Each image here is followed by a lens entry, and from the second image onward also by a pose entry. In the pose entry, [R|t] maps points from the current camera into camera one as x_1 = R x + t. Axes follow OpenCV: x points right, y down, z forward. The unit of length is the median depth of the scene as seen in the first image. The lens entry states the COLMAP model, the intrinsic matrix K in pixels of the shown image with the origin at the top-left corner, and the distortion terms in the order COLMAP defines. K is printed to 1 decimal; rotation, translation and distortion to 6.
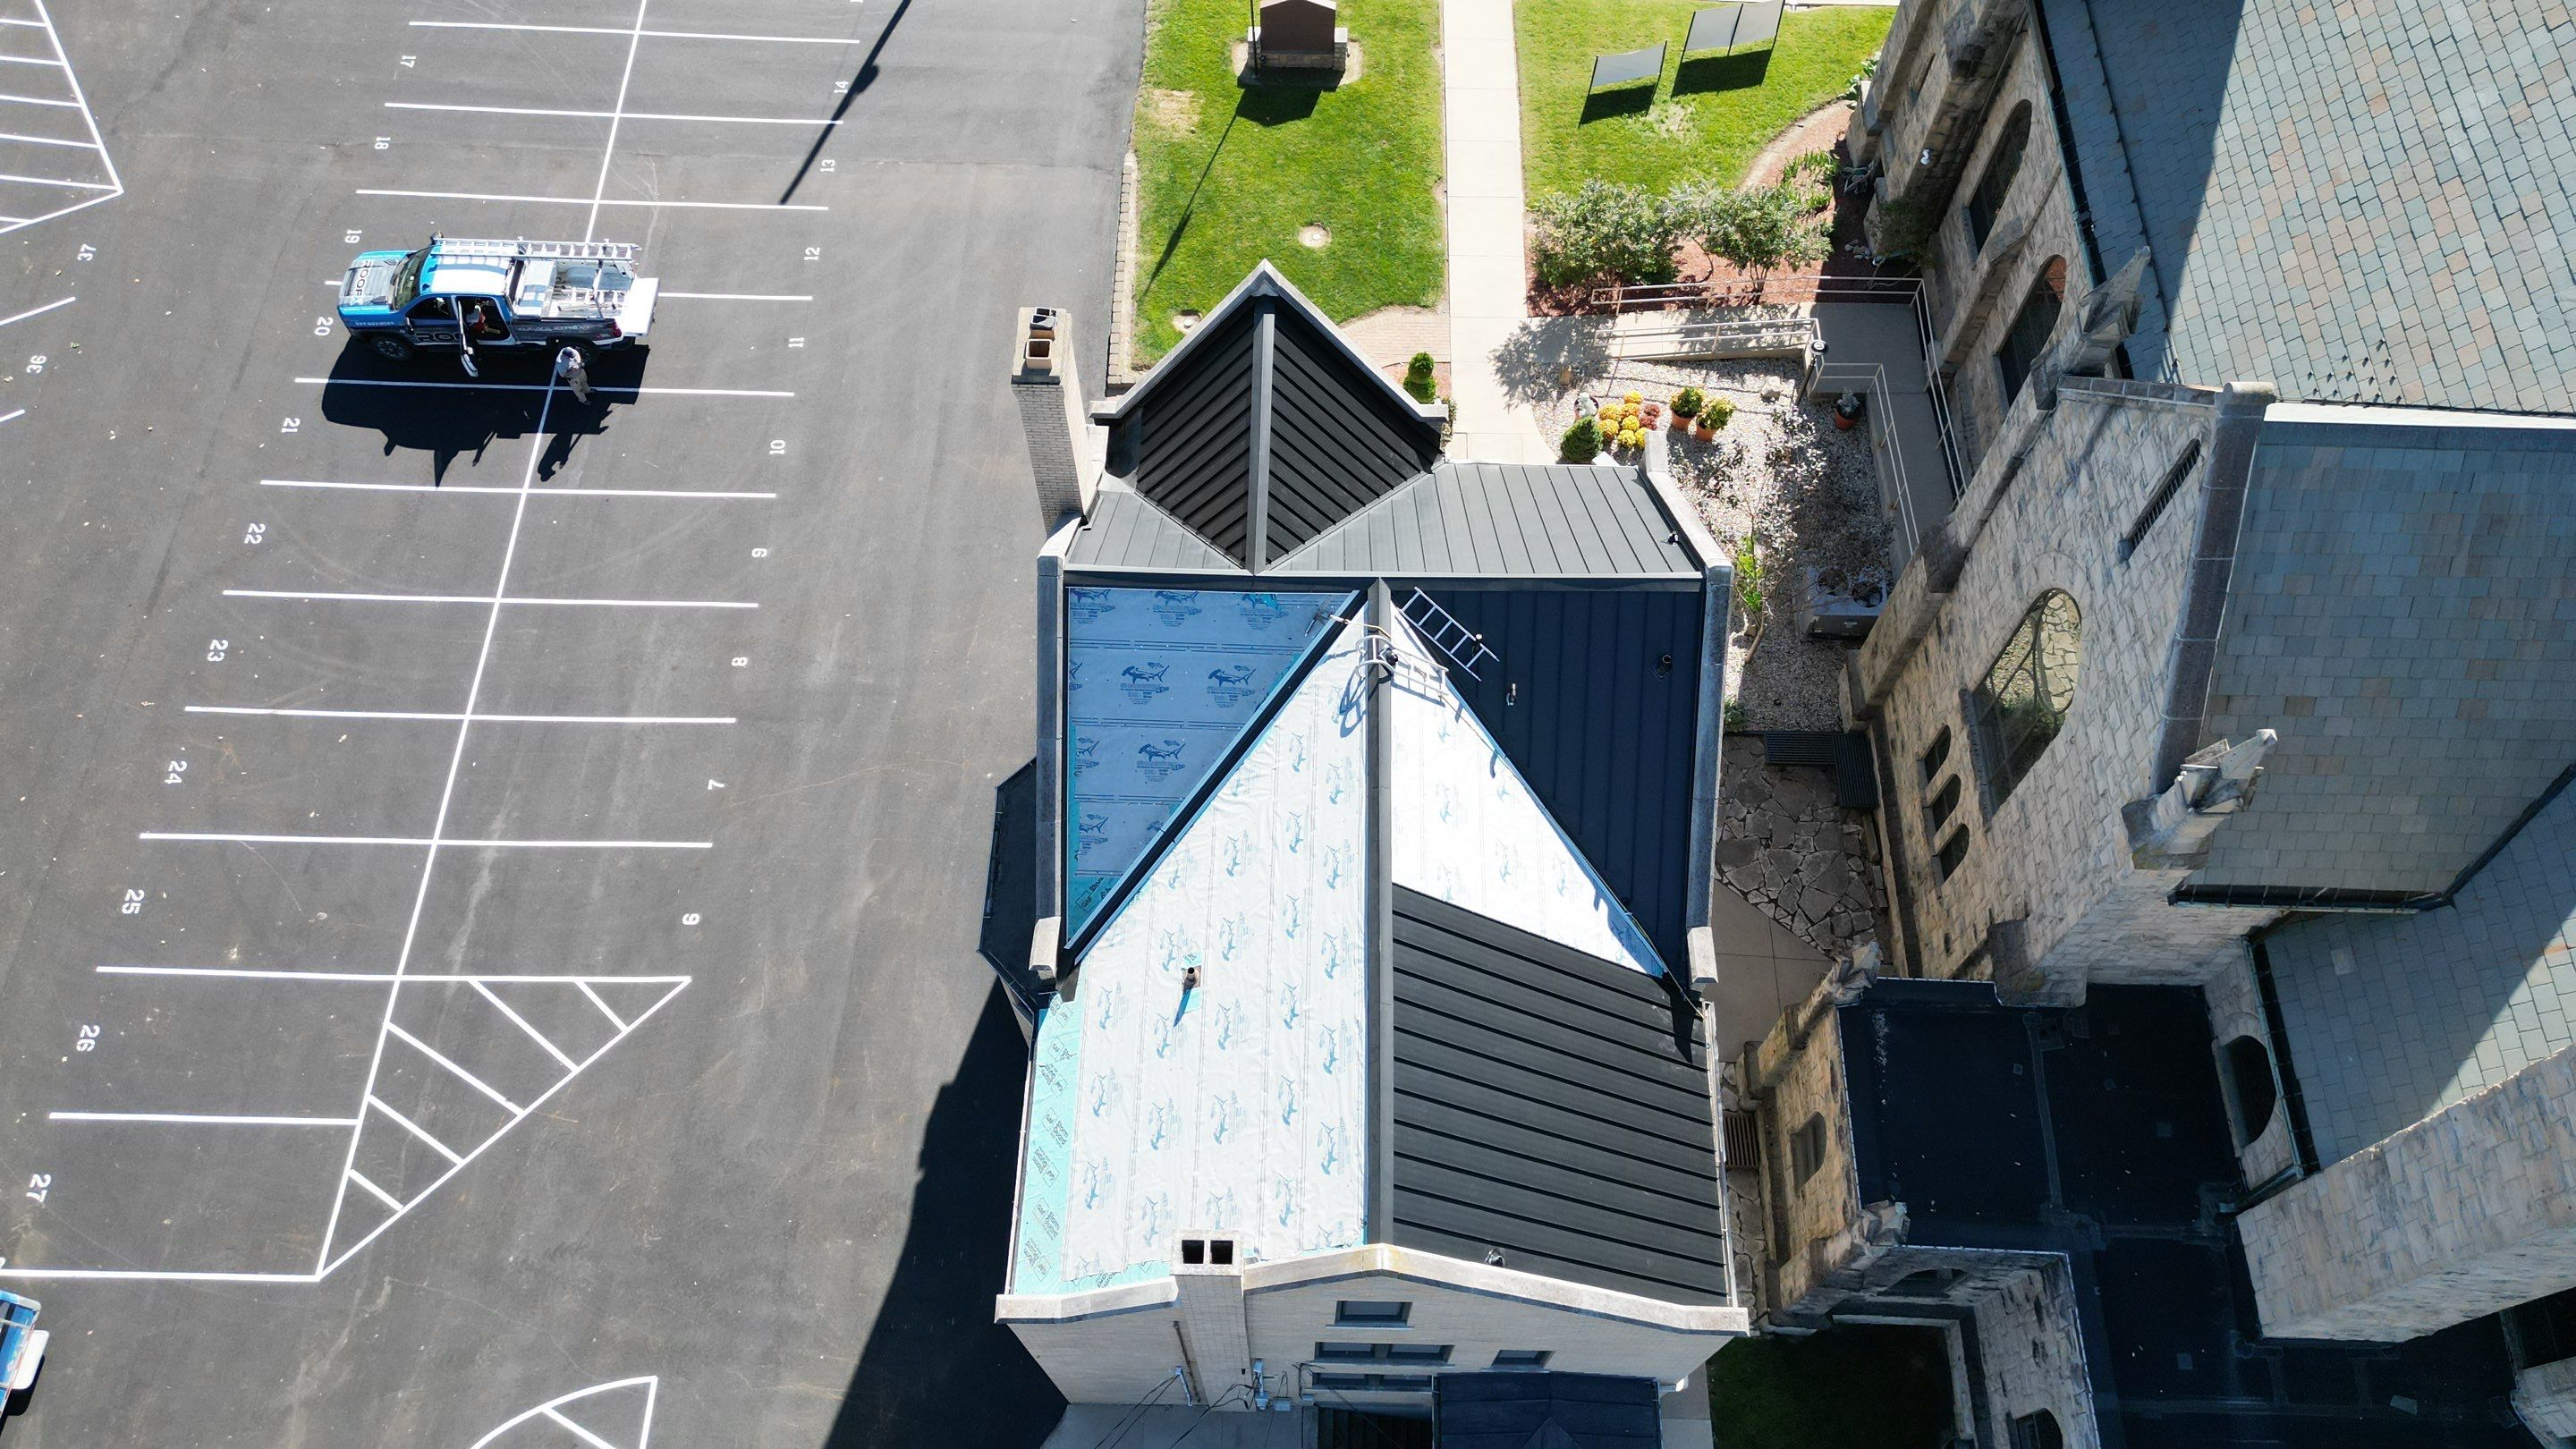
lens RADIAL K [[1808.5, 0, 1287.6], [0, 1808.5, 714.5], [0, 0, 1]] dist [0.075591, -0.085929]
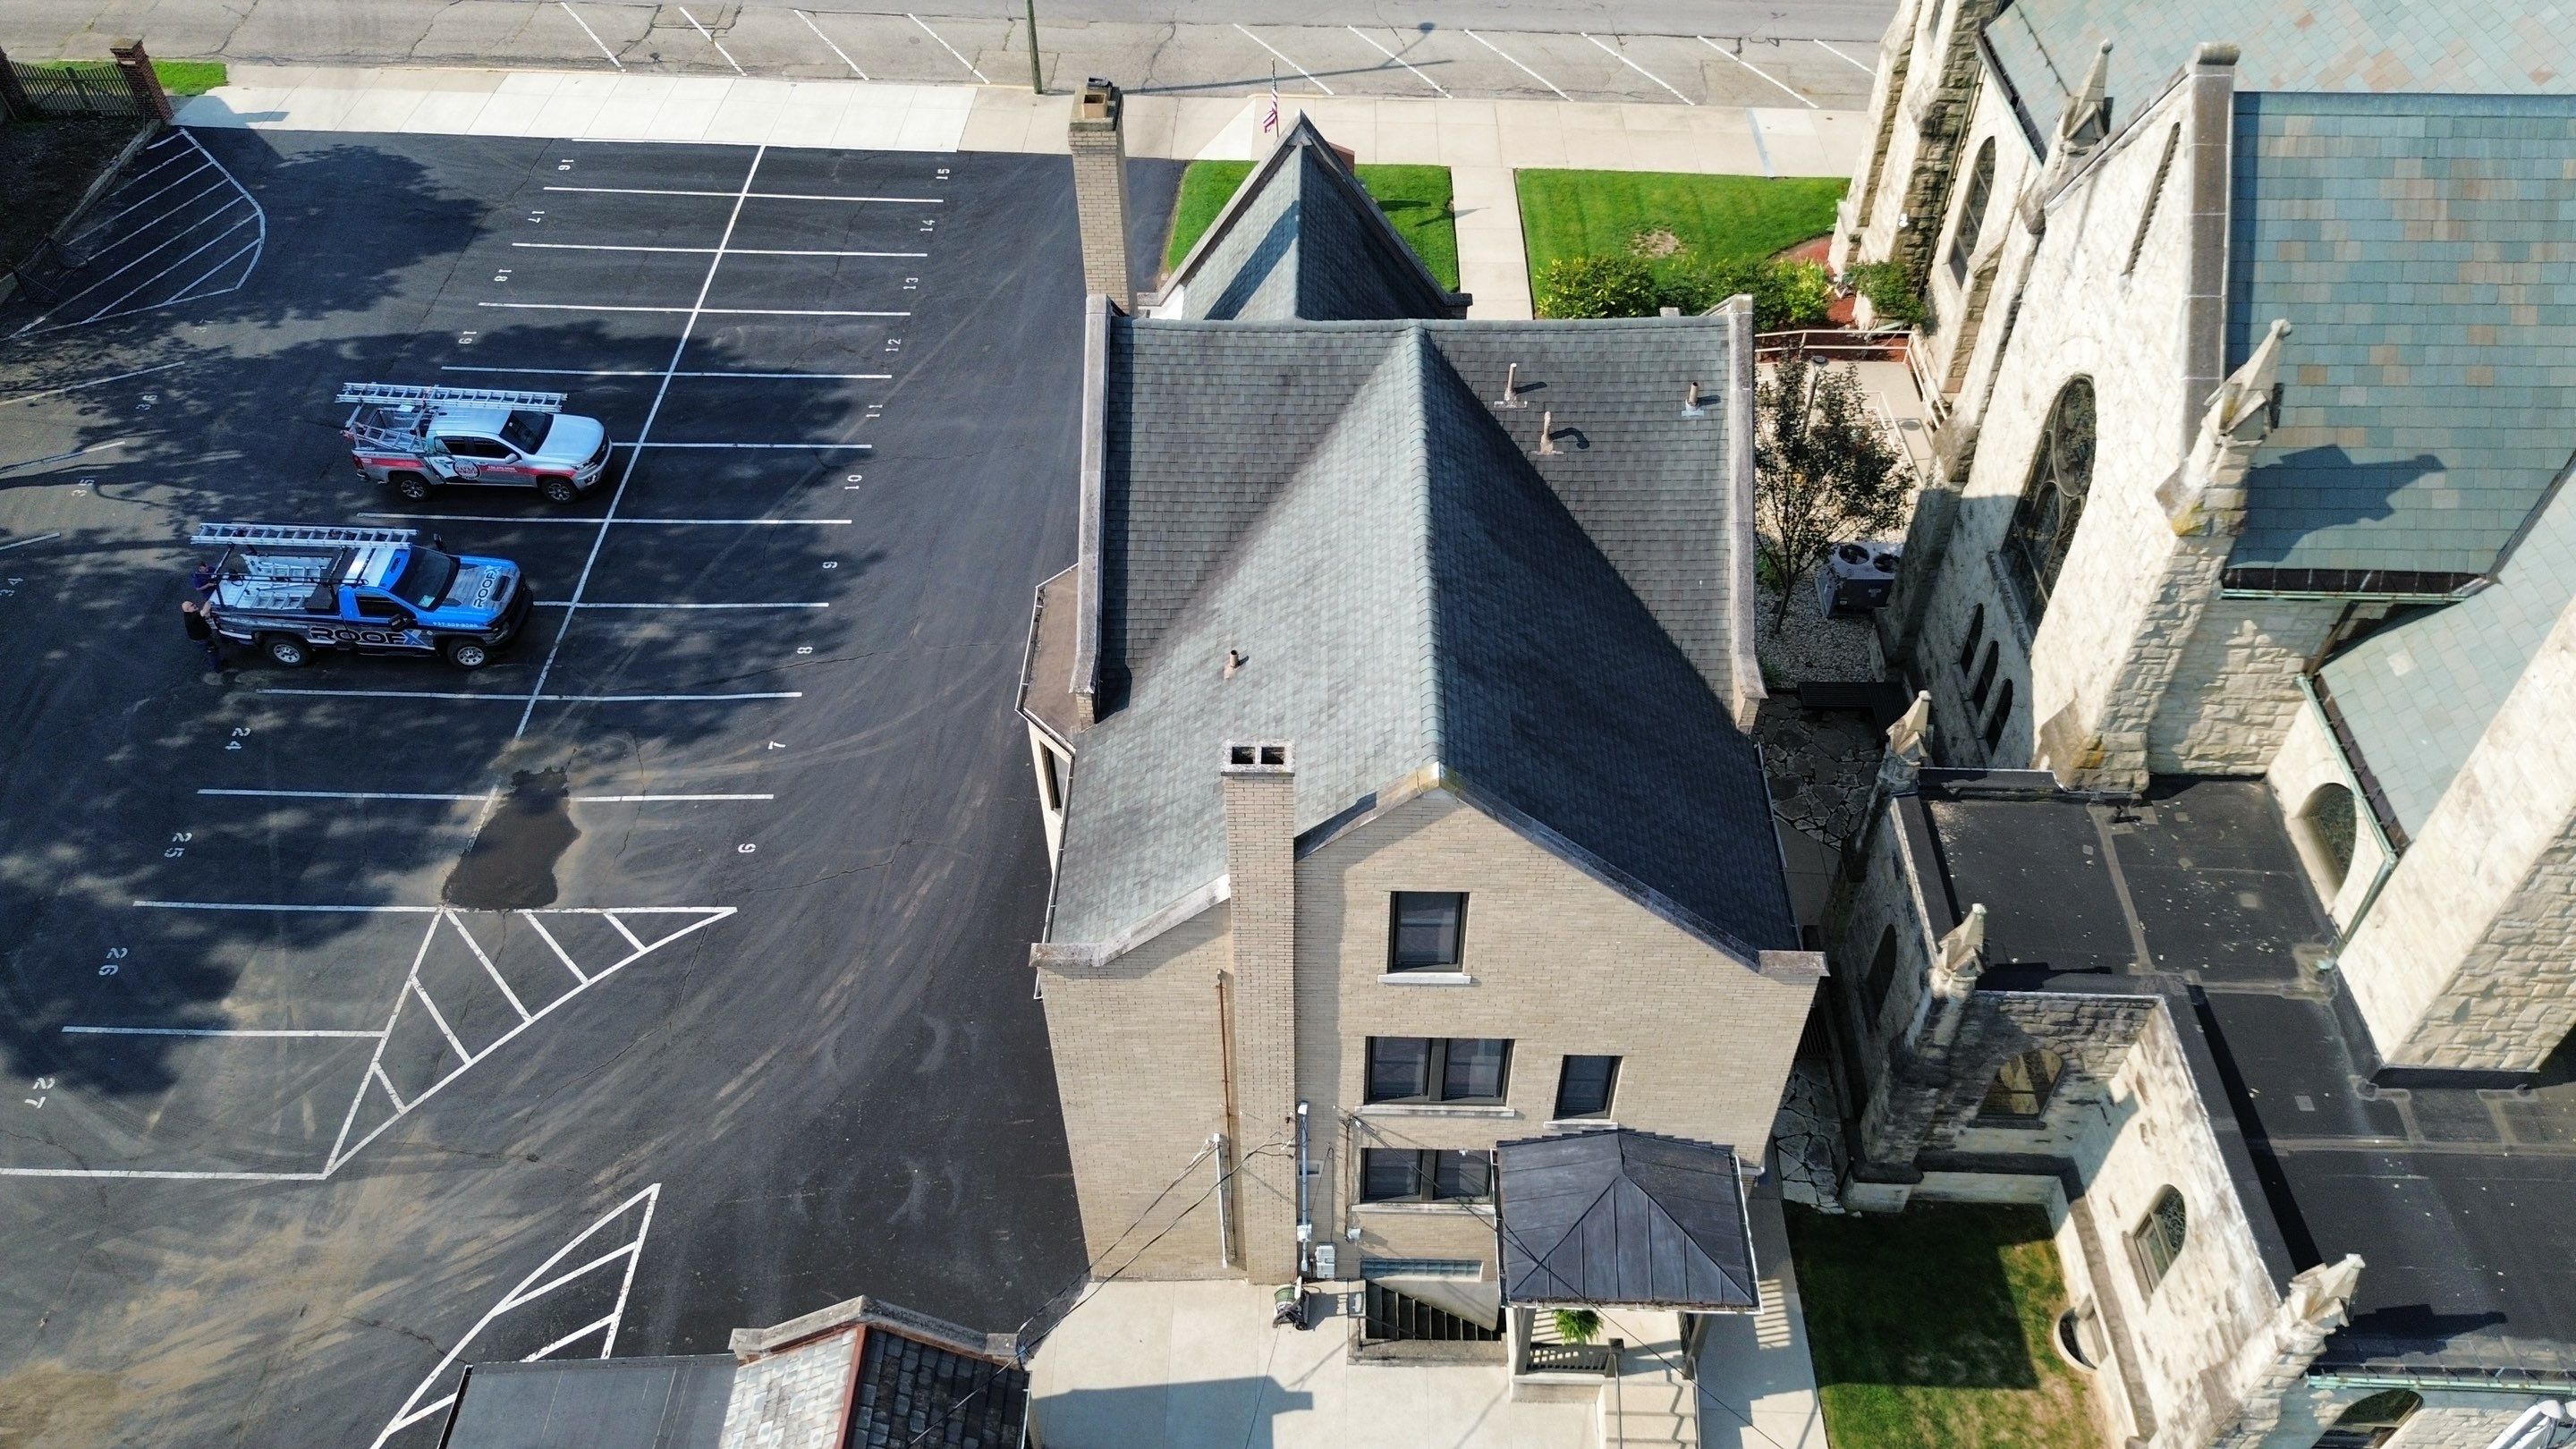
lens RADIAL K [[1844.4, 0, 1288.0], [0, 1844.4, 724.5], [0, 0, 1]] dist [0.041685, -0.041568]
pose [[0.999973, -0.006494, -0.003433, -0.017744], [0.005278, 0.960223, -0.279184, 0.402859], [0.005110, 0.279159, 0.960231, 0.042301]]
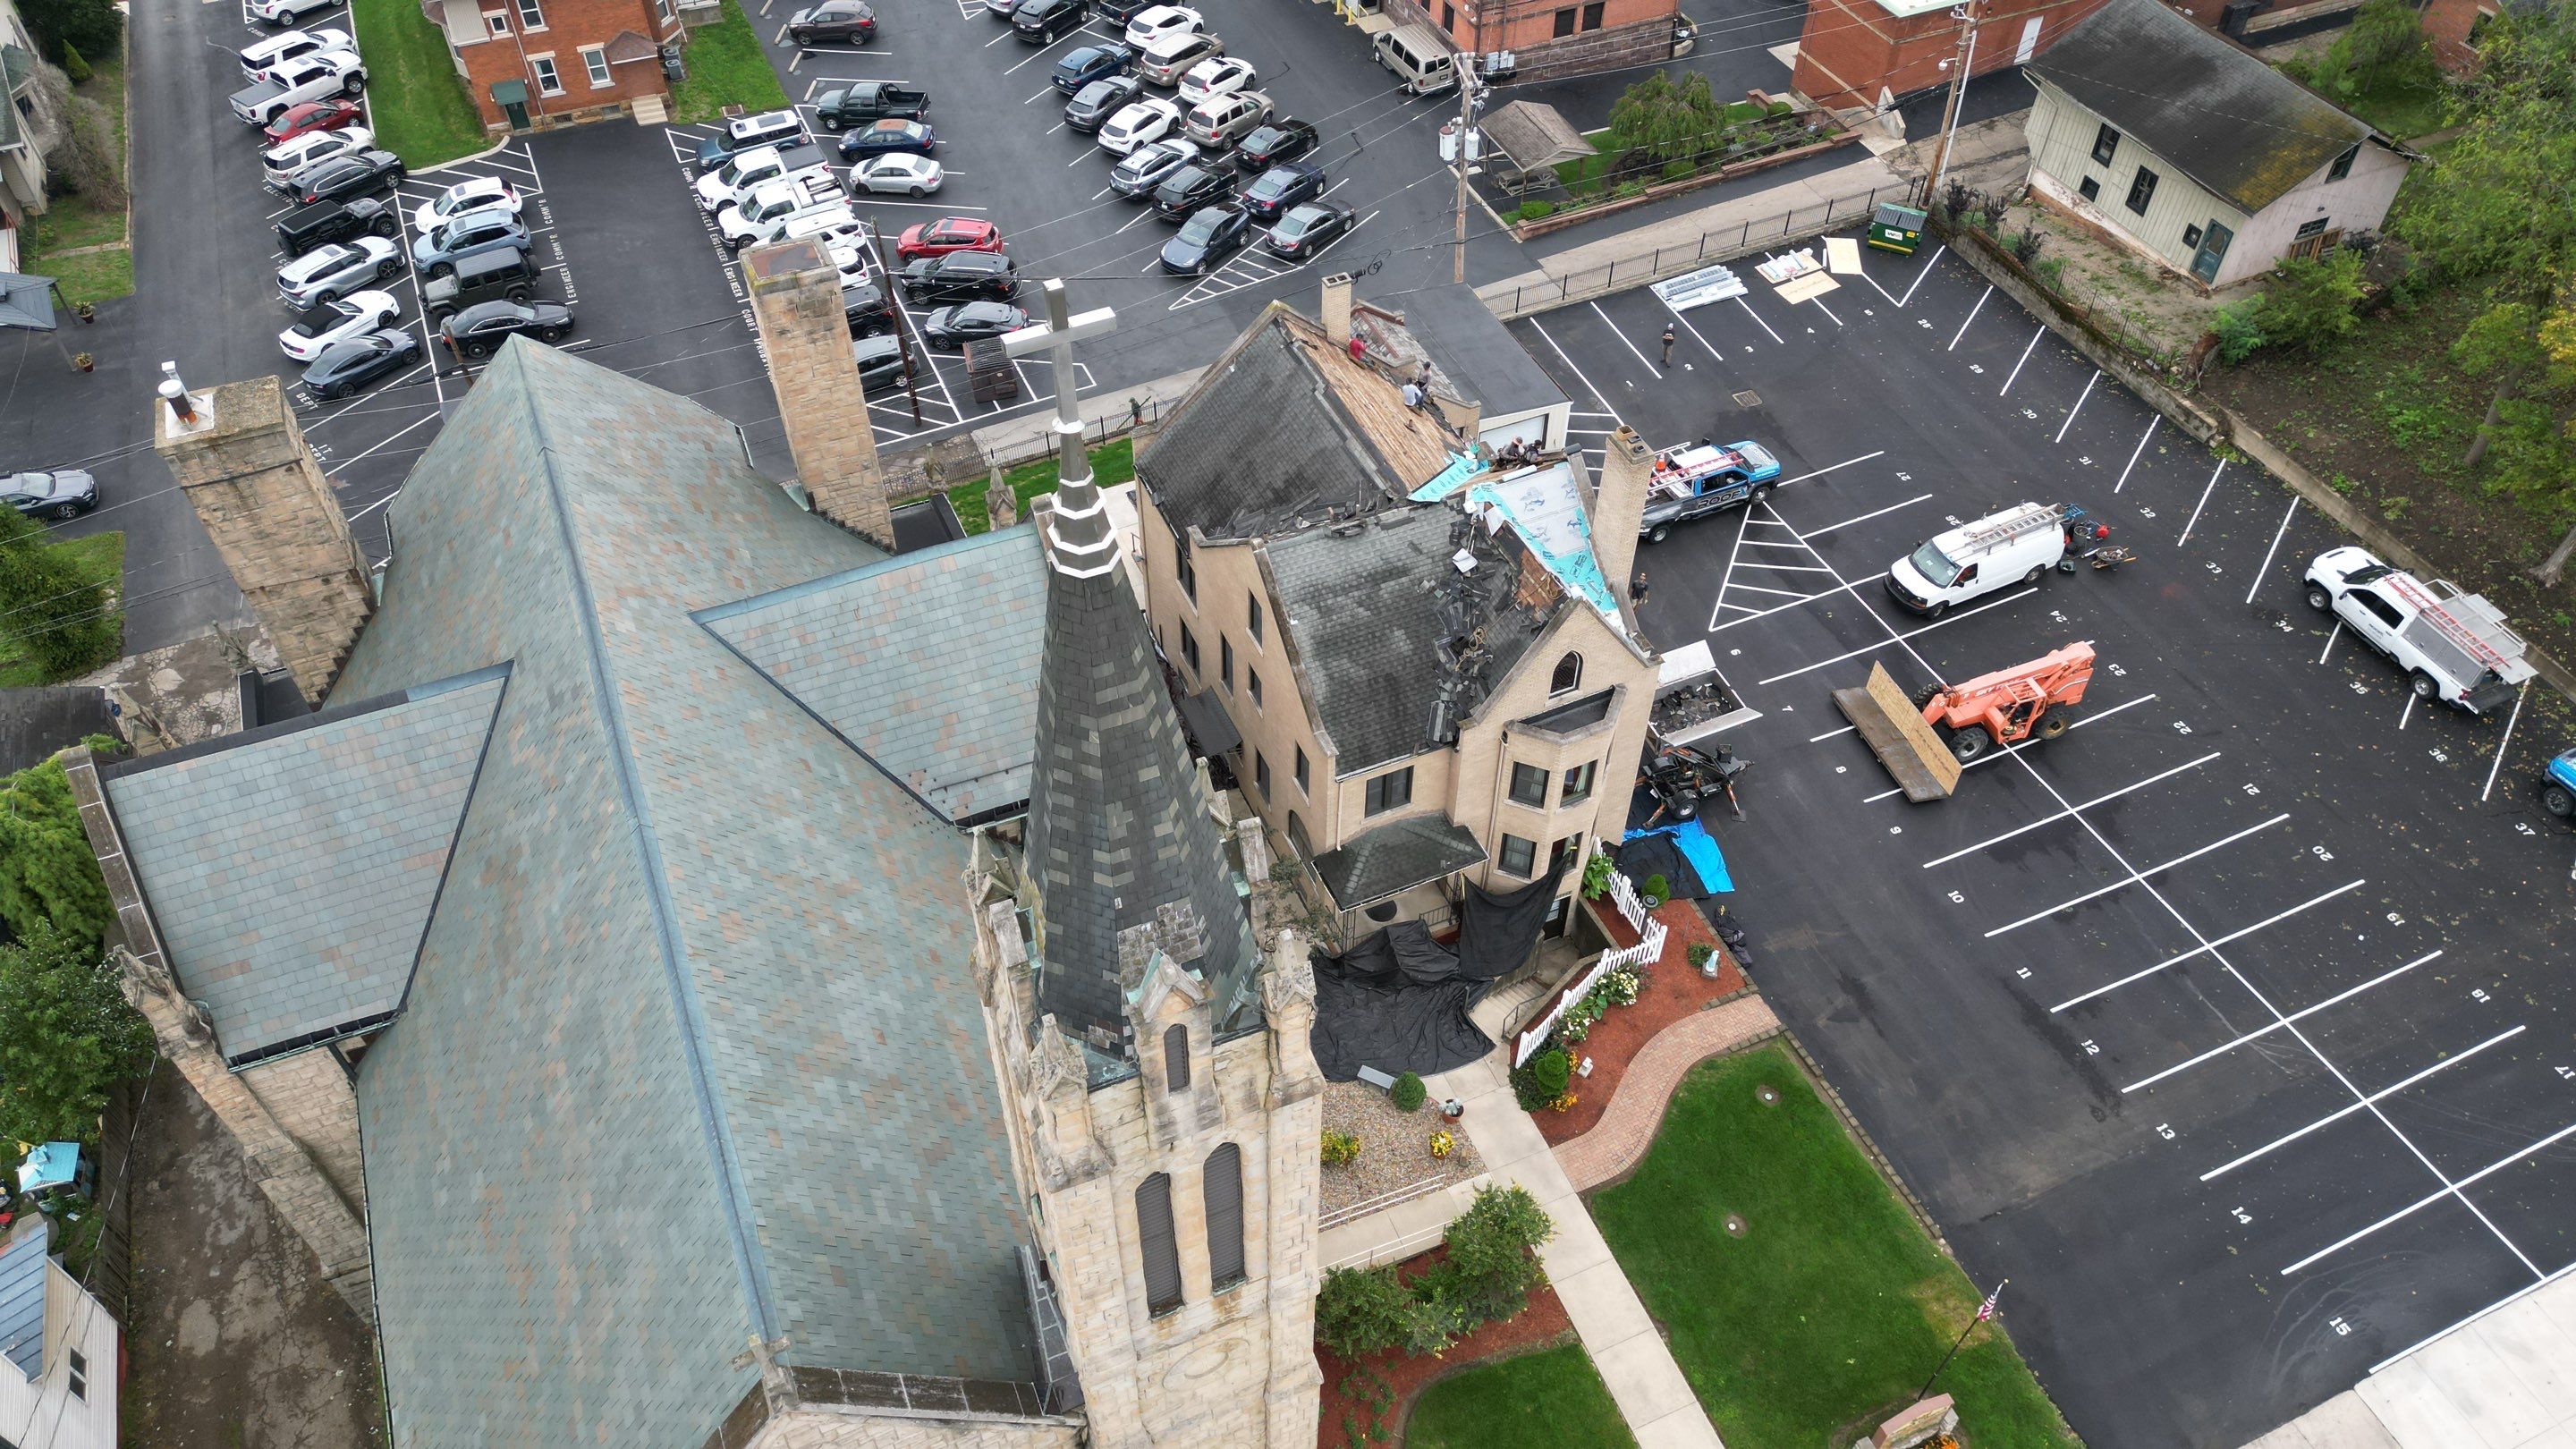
lens RADIAL K [[1791.3, 0, 1287.2], [0, 1791.3, 708.7], [0, 0, 1]] dist [0.093877, -0.101575]
pose [[-0.903752, 0.308462, -0.296788, 0.731699], [-0.378655, -0.252745, 0.890359, -1.593037], [0.199630, 0.917045, 0.345220, 0.475945]]
